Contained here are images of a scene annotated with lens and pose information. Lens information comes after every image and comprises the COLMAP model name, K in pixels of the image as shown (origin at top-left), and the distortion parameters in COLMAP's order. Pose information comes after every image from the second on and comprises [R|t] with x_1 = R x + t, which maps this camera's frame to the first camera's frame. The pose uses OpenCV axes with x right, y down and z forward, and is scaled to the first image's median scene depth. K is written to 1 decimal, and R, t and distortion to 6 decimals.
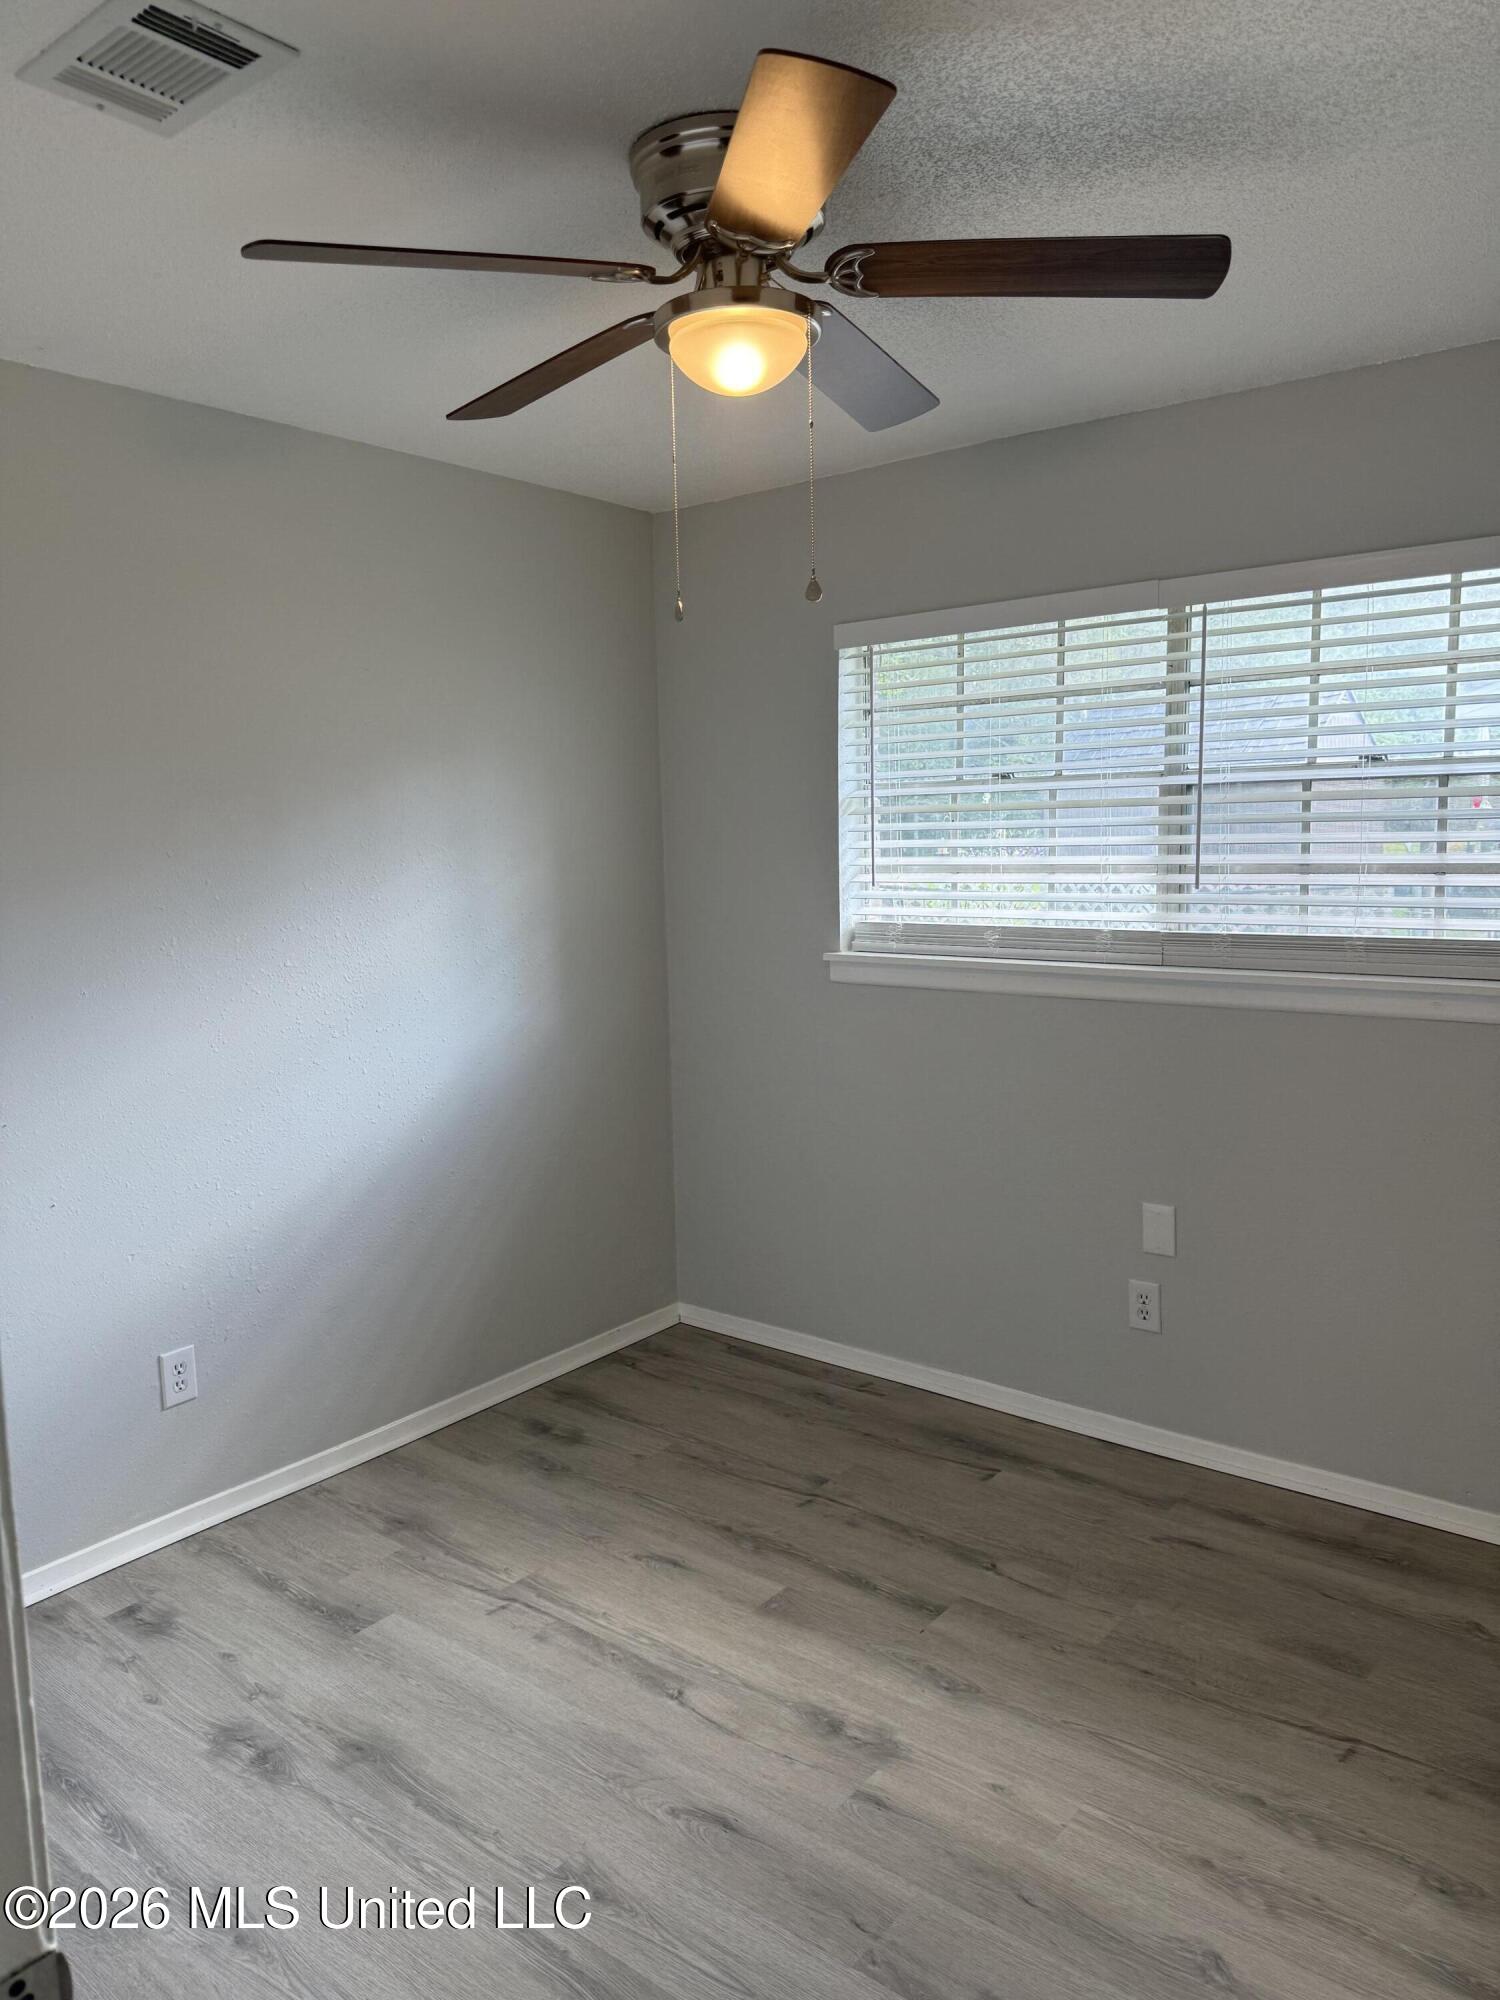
lens RADIAL K [[1410.2, 0, 748.2], [0, 1410.2, 1003.0], [0, 0, 1]] dist [0.027651, -0.004365]
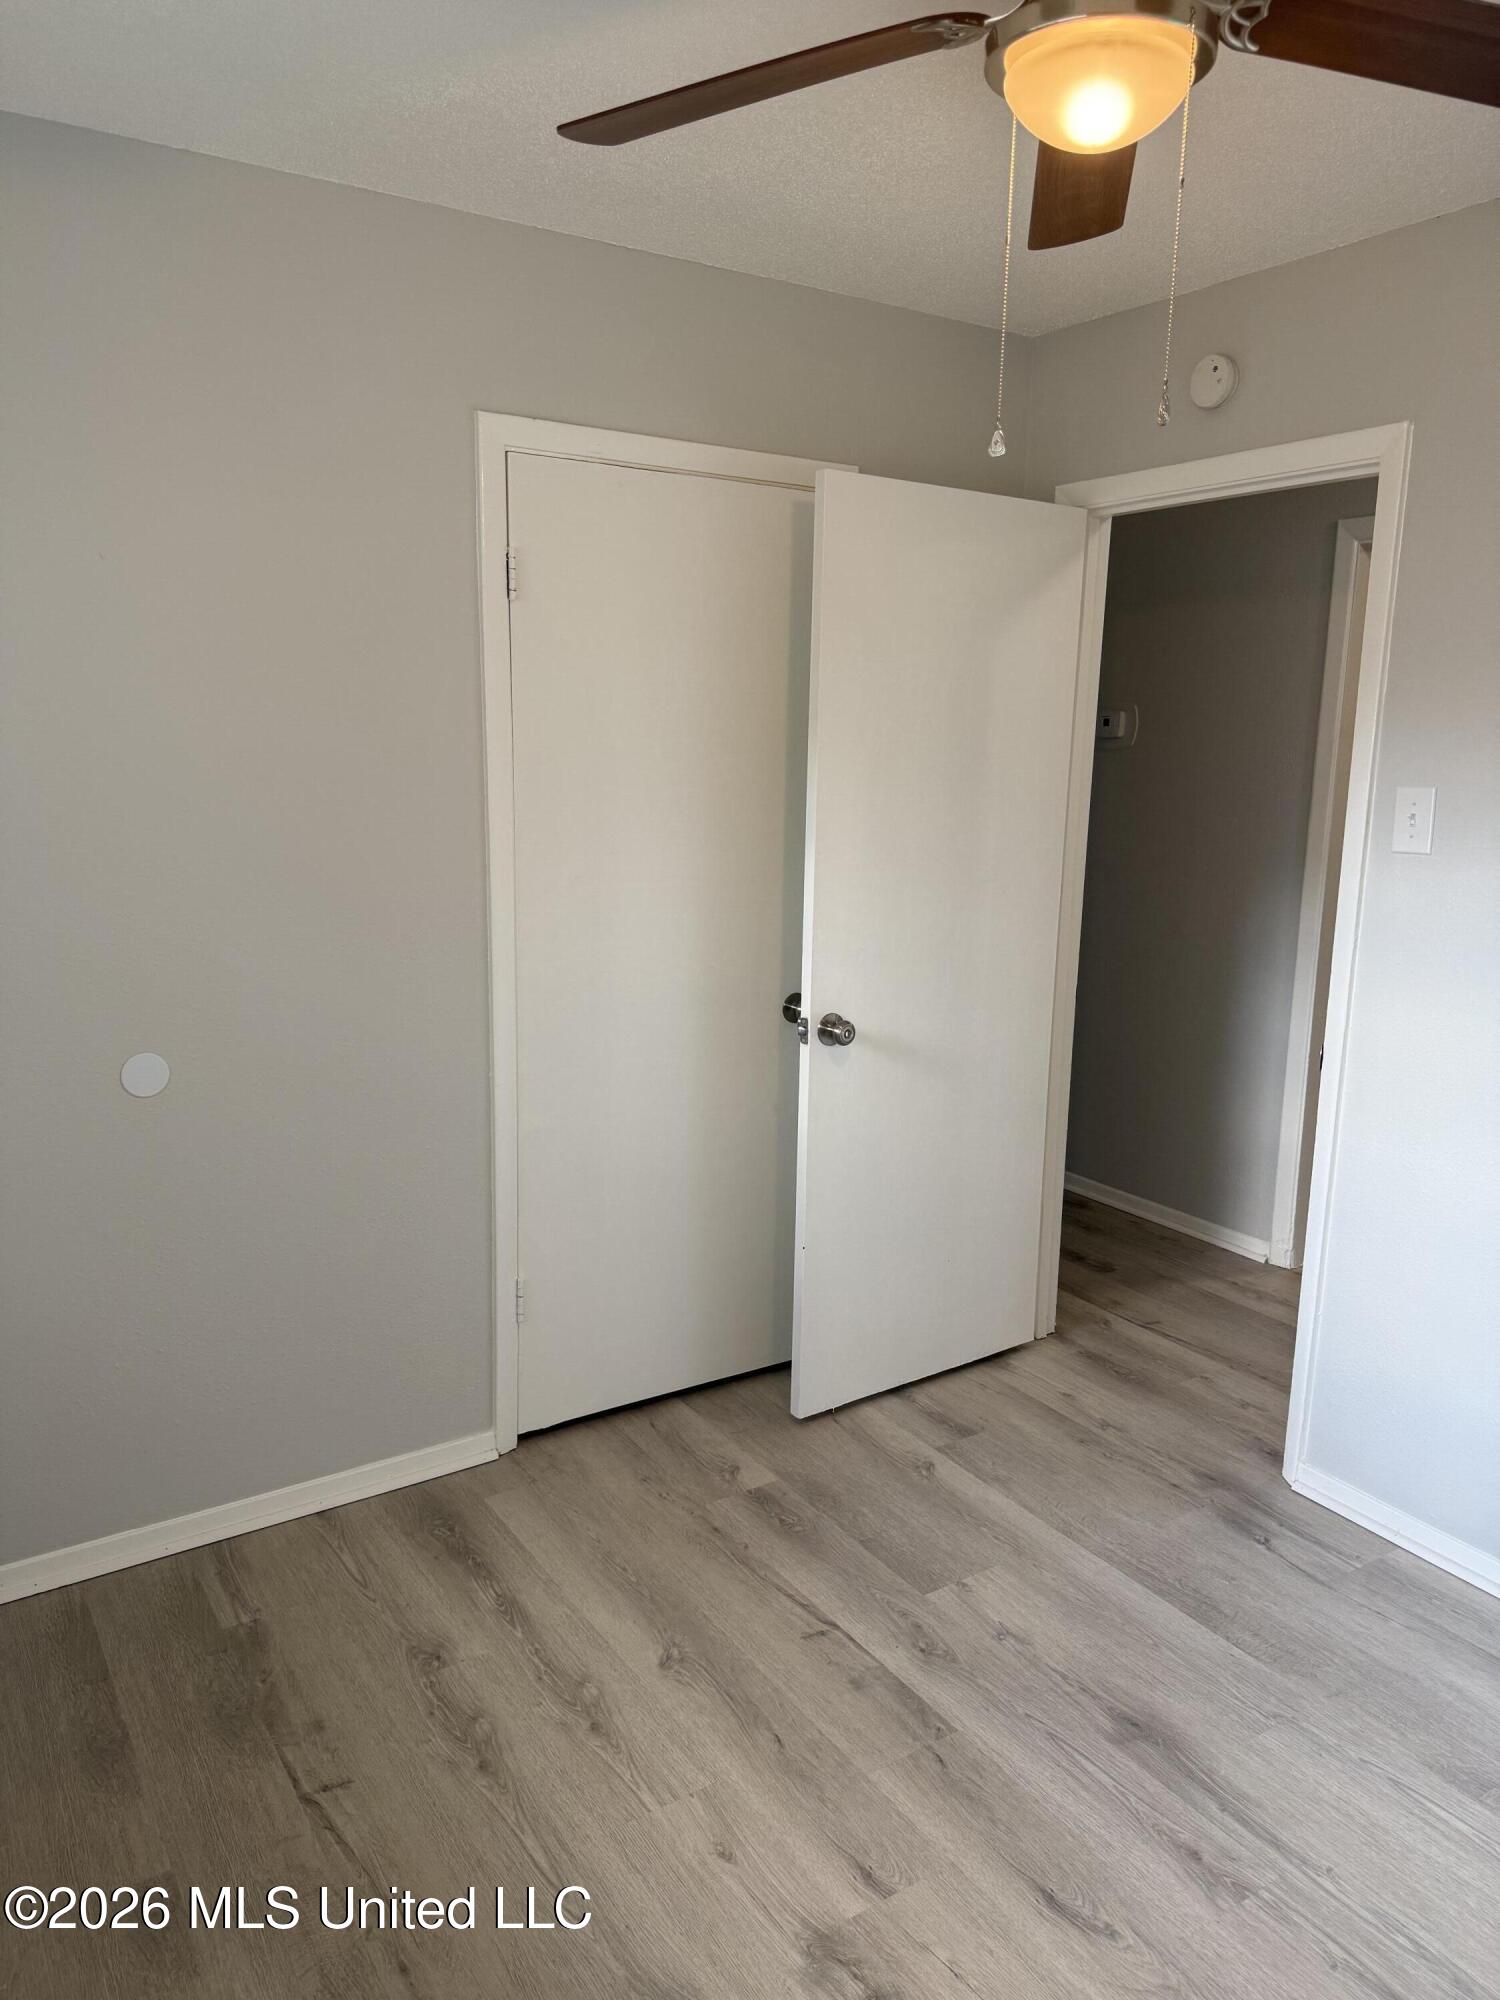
lens RADIAL K [[1410.2, 0, 748.2], [0, 1410.2, 1003.0], [0, 0, 1]] dist [0.027651, -0.004365]
pose [[-0.945662, -0.062472, 0.319094, -0.085400], [0.039437, 0.952087, 0.303275, -0.215494], [-0.322751, 0.299379, -0.897888, 1.684380]]
